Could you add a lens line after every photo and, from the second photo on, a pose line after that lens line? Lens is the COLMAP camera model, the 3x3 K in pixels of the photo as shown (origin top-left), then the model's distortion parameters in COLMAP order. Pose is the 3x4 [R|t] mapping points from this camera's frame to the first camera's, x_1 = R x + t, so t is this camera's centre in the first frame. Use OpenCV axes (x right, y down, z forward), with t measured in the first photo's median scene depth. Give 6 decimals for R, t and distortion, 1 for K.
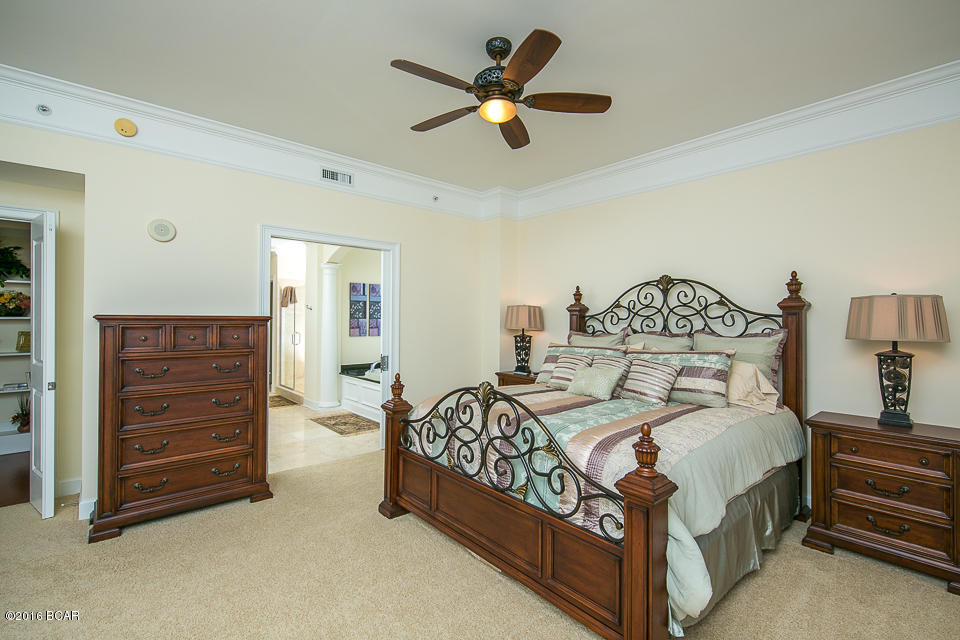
lens RADIAL K [[421.0, 0, 479.9], [0, 421.0, 324.2], [0, 0, 1]] dist [0.002144, -0.000009]
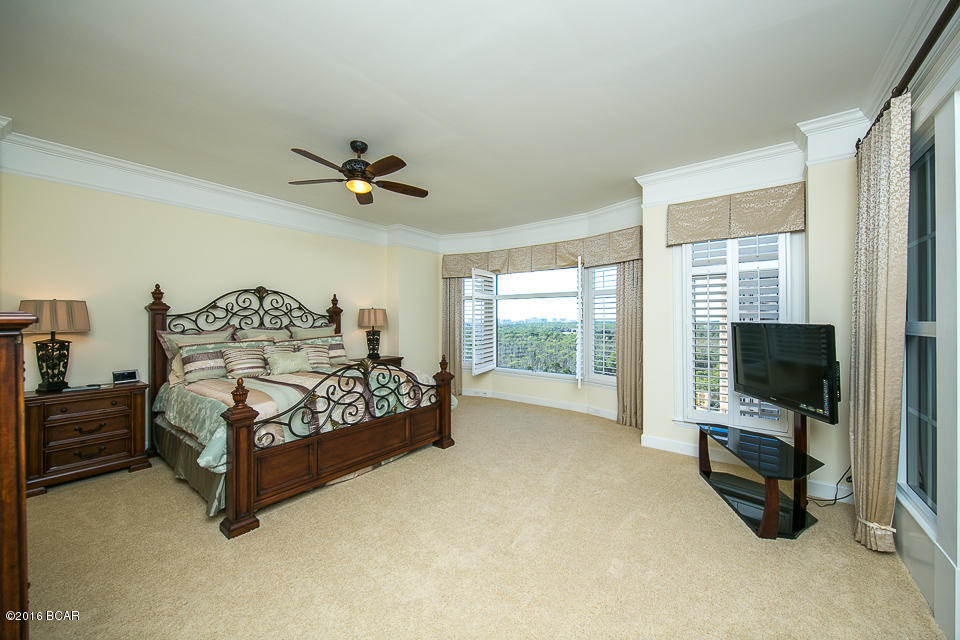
lens RADIAL K [[357.2, 0, 479.4], [0, 357.2, 320.0], [0, 0, 1]] dist [-0.000223, 0.000003]
pose [[-0.180374, -0.013476, 0.983506, -0.921199], [0.008885, 0.999843, 0.015329, -0.018456], [-0.983558, 0.011504, -0.180225, 0.534608]]
